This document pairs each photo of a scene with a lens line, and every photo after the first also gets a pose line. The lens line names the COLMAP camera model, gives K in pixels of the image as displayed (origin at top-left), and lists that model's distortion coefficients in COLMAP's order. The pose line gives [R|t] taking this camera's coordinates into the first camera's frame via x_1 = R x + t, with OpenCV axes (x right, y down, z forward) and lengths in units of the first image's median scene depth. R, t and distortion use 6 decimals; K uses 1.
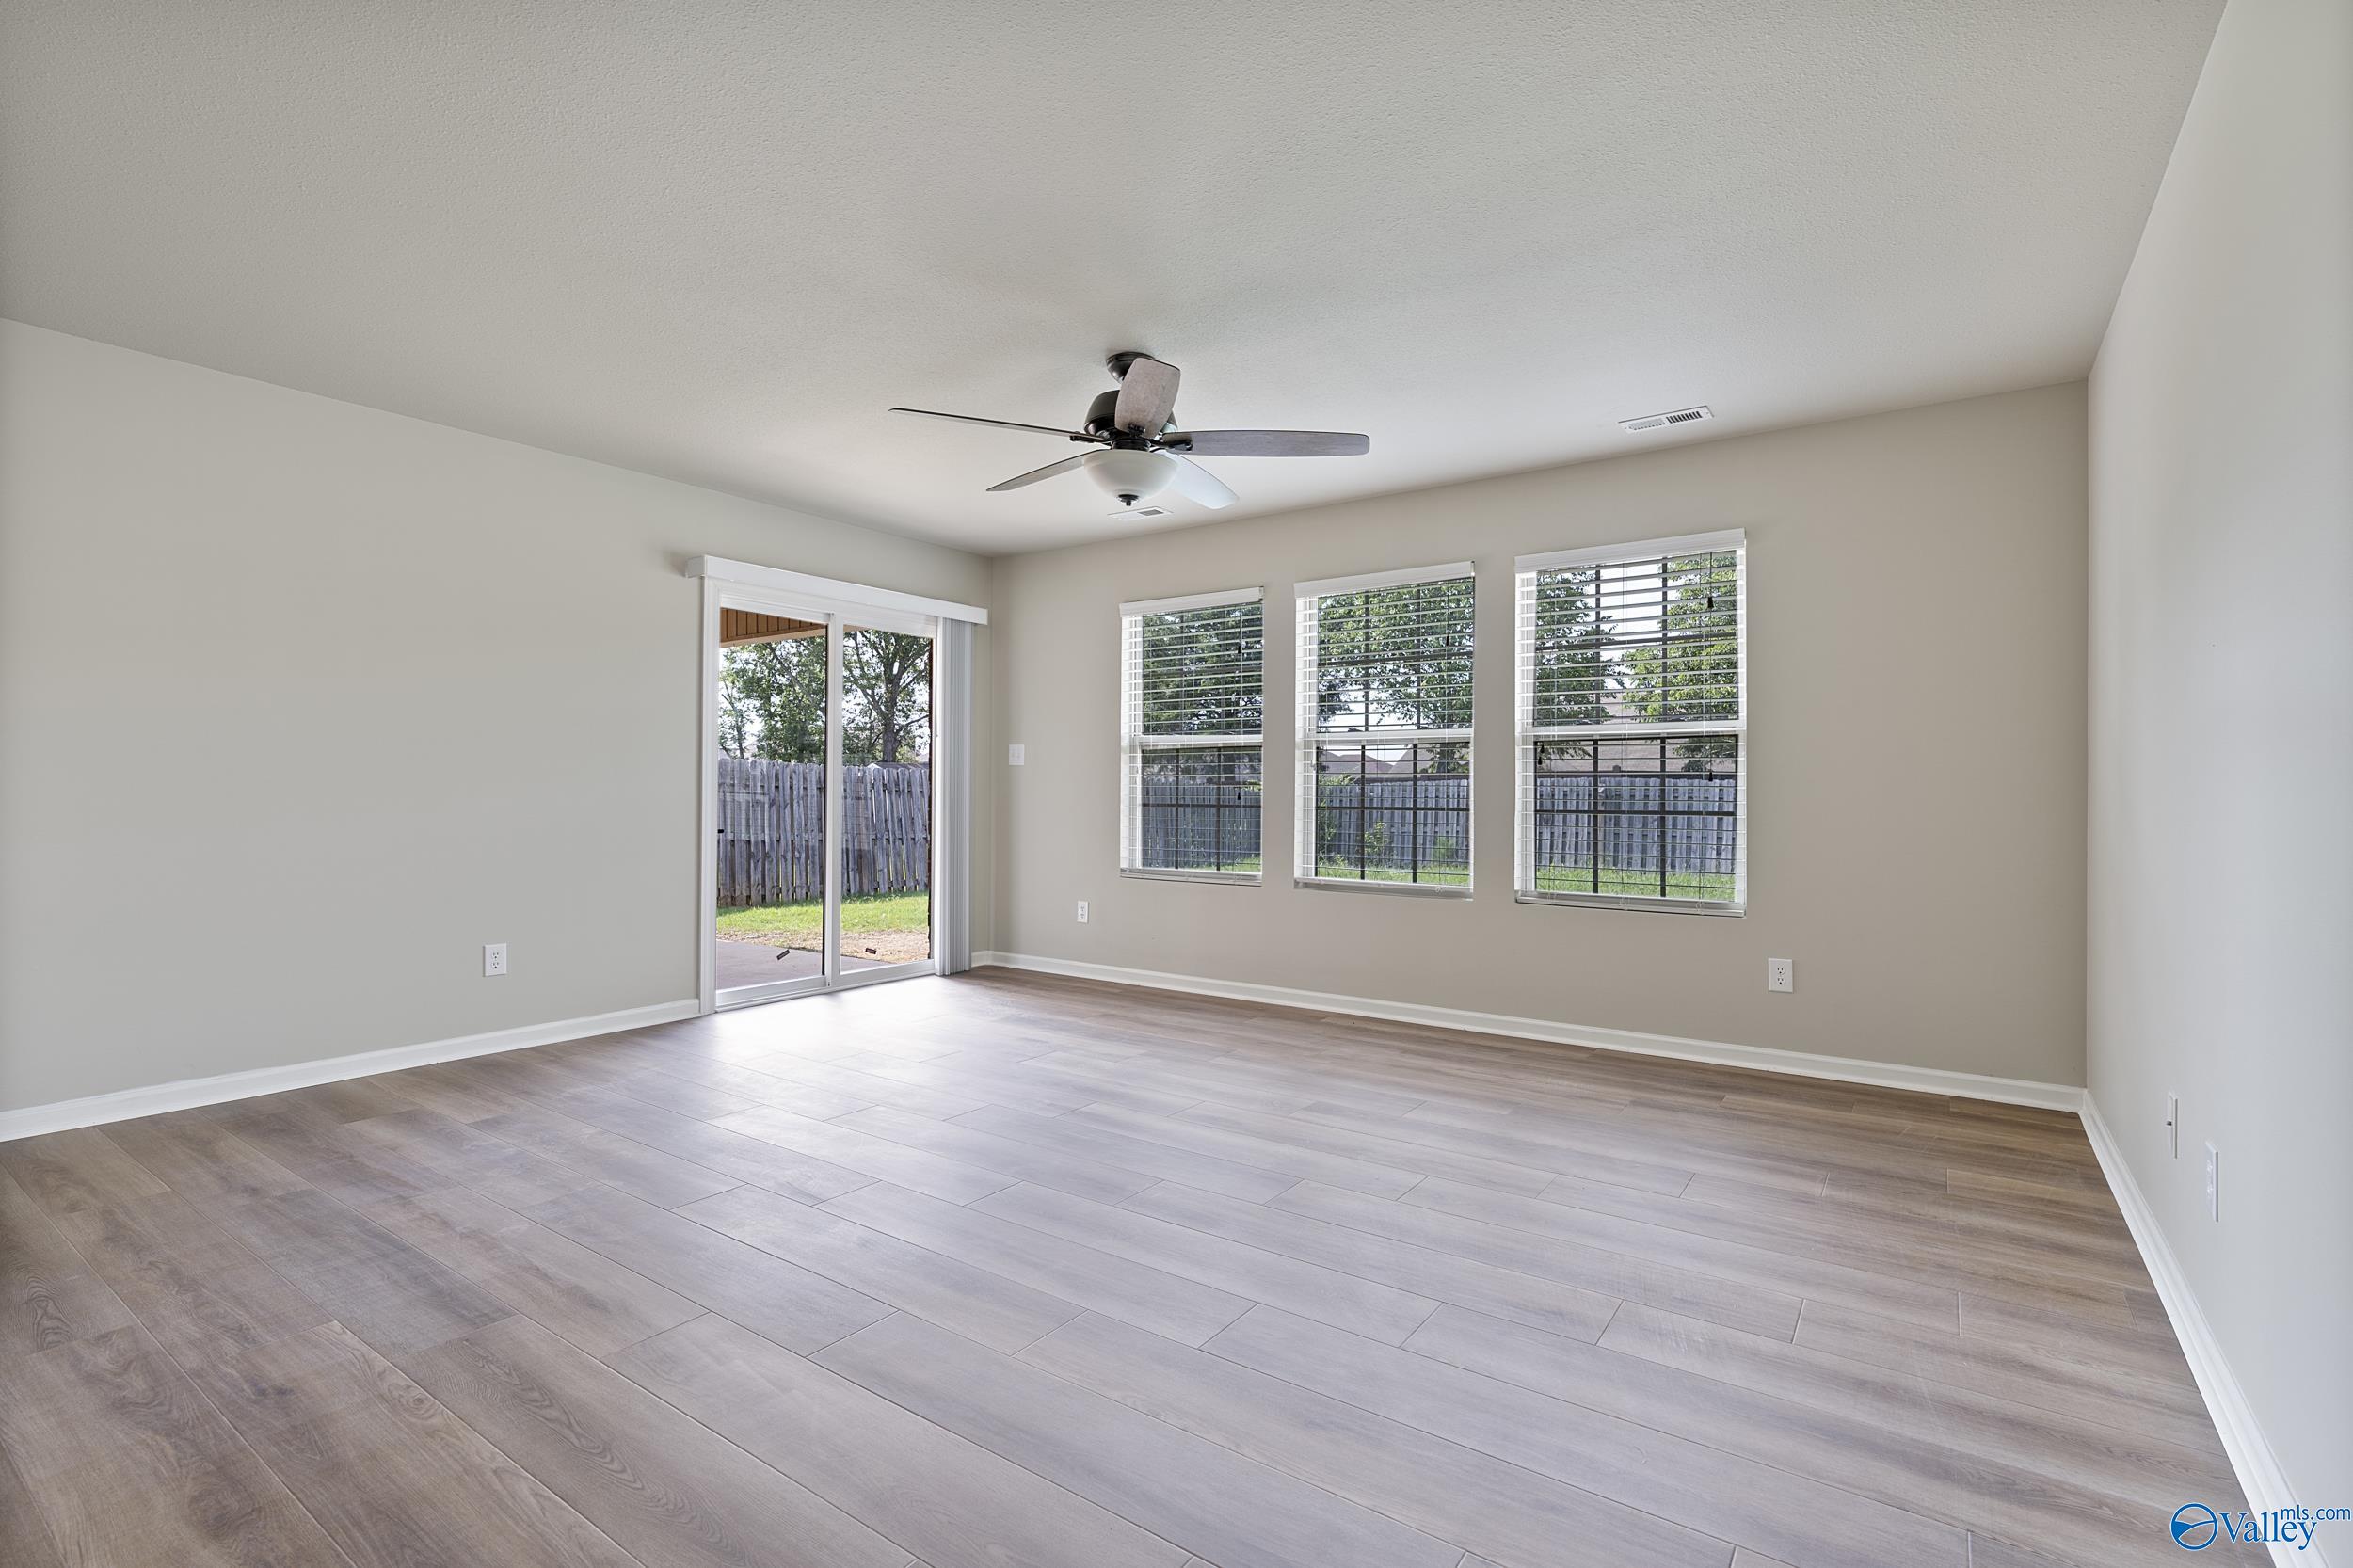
lens RADIAL K [[1071.0, 0, 1189.8], [0, 1071.0, 801.9], [0, 0, 1]] dist [-0.006850, 0.001976]
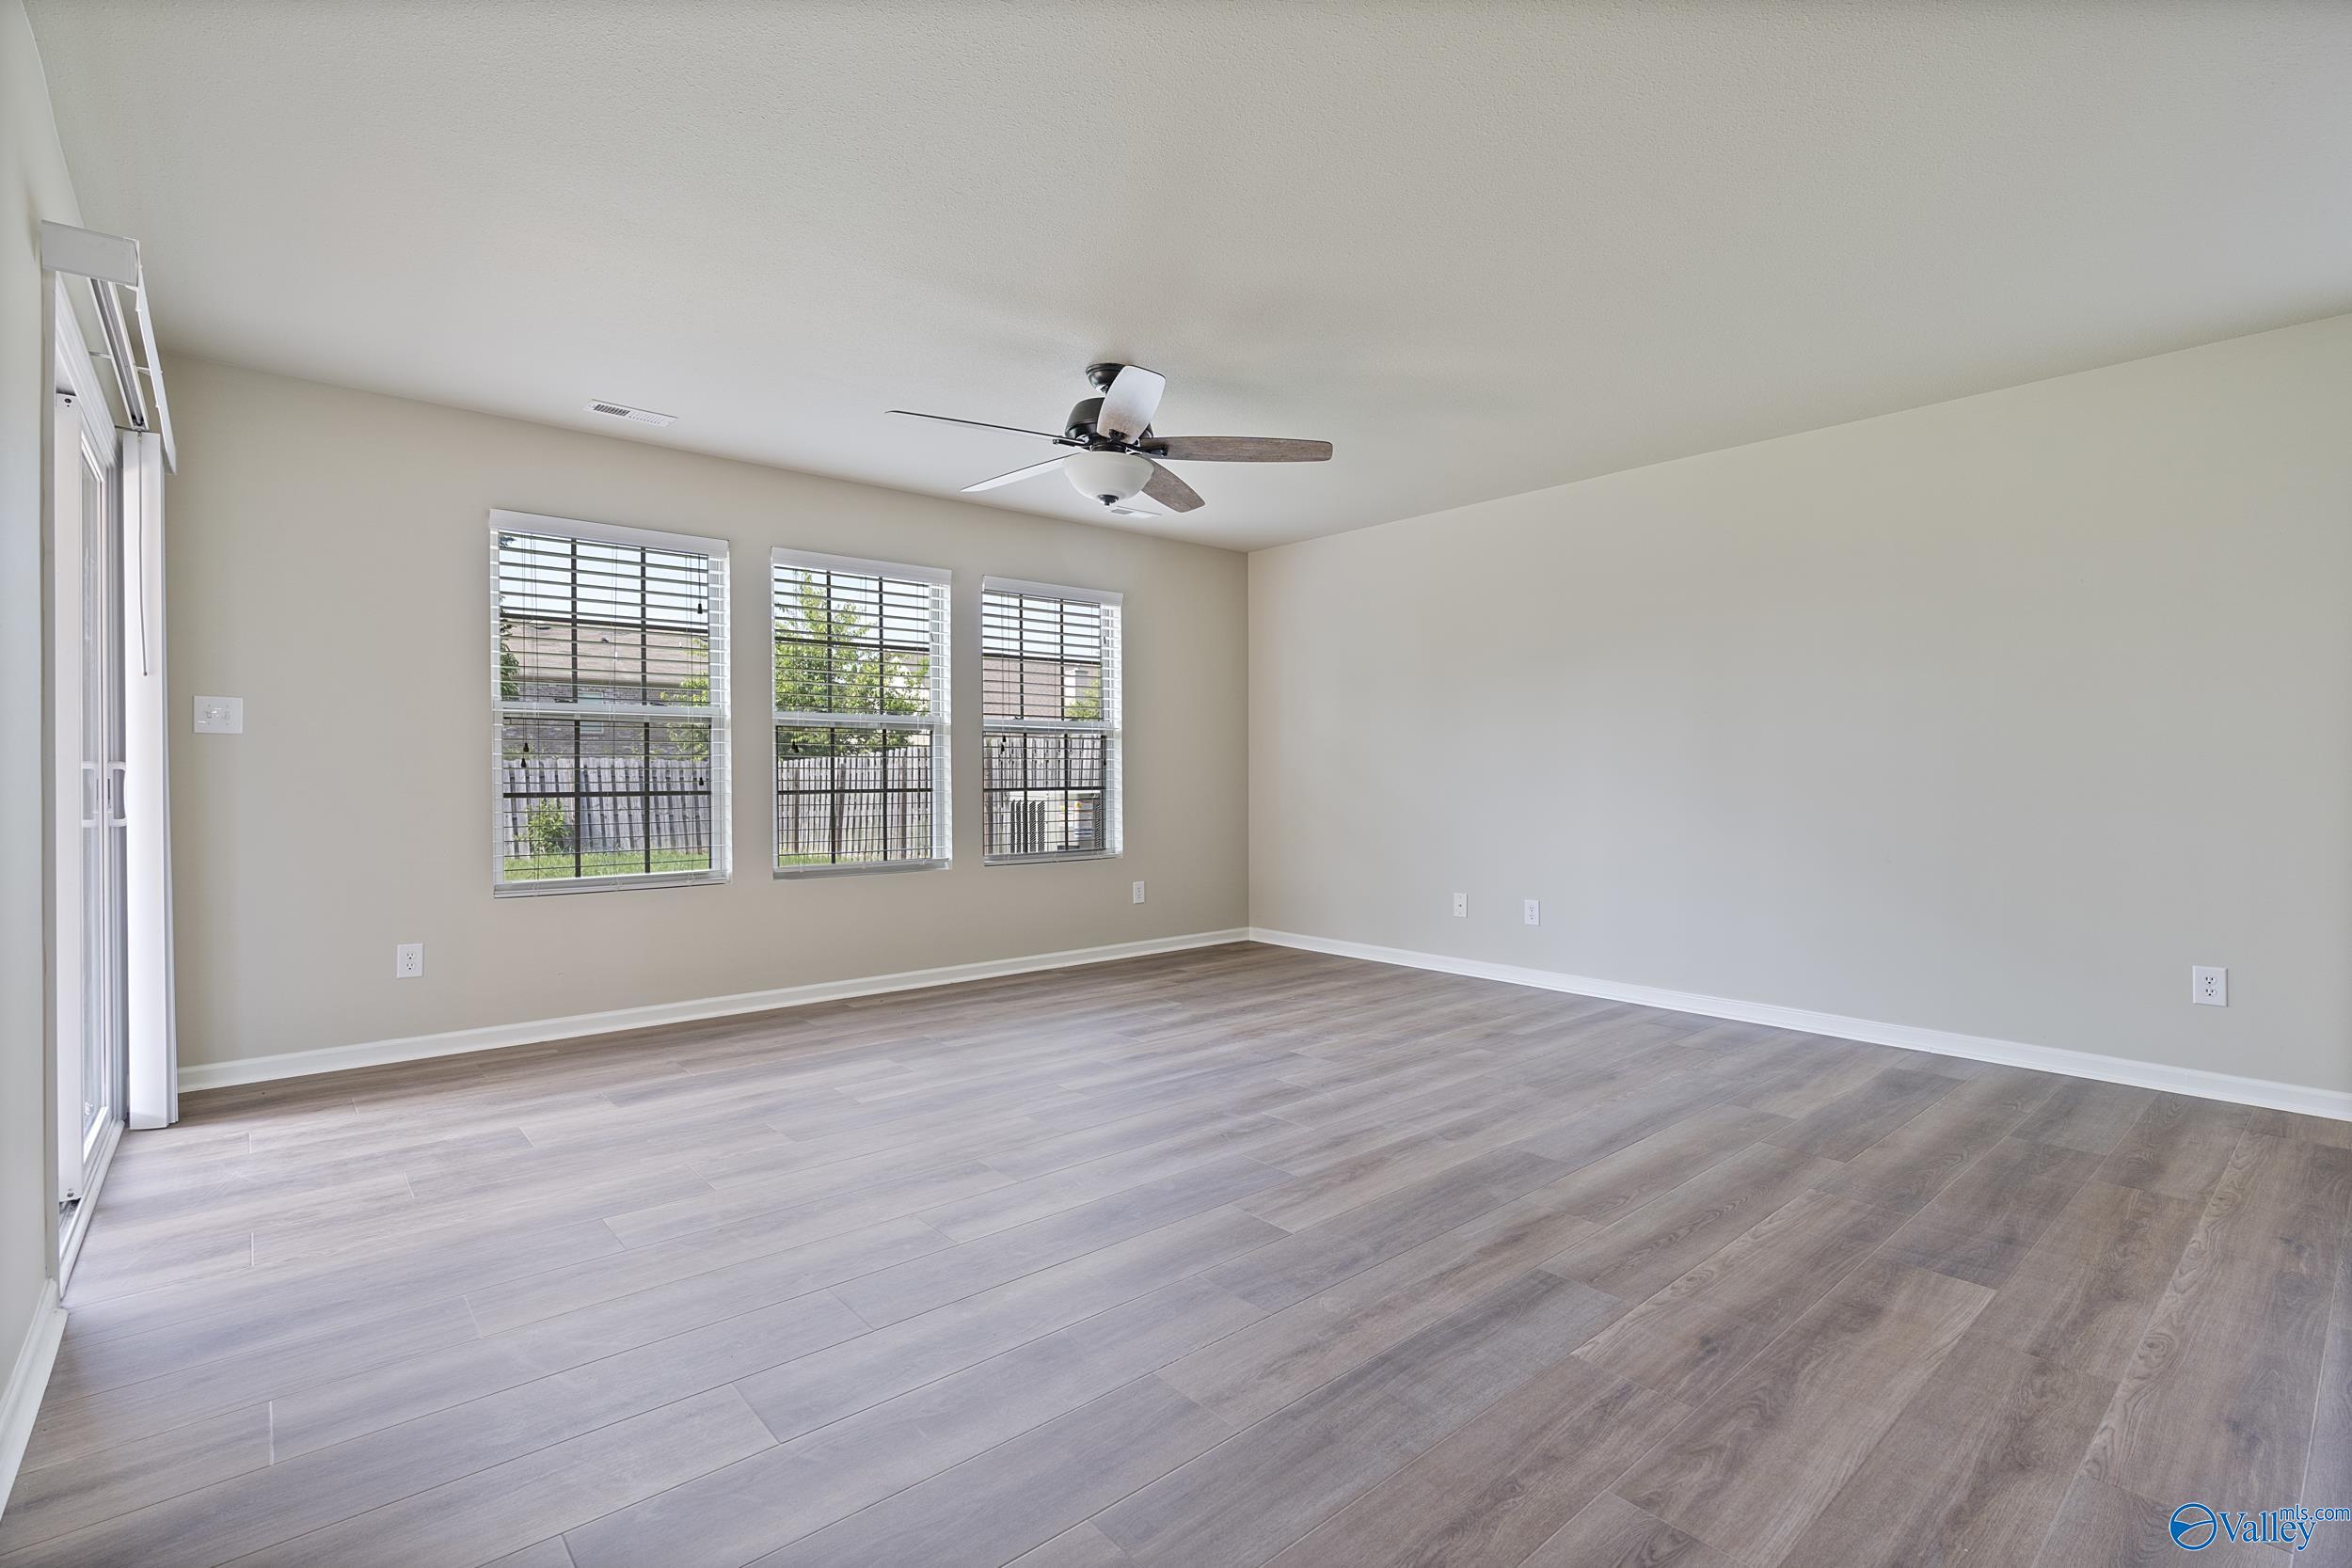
lens RADIAL K [[1070.5, 0, 1159.0], [0, 1070.5, 766.2], [0, 0, 1]] dist [-0.006850, 0.001976]
pose [[0.256581, -0.000252, 0.966523, -1.632648], [0.012601, 0.999916, -0.003084, -0.025280], [-0.966441, 0.012971, 0.256562, 1.002507]]
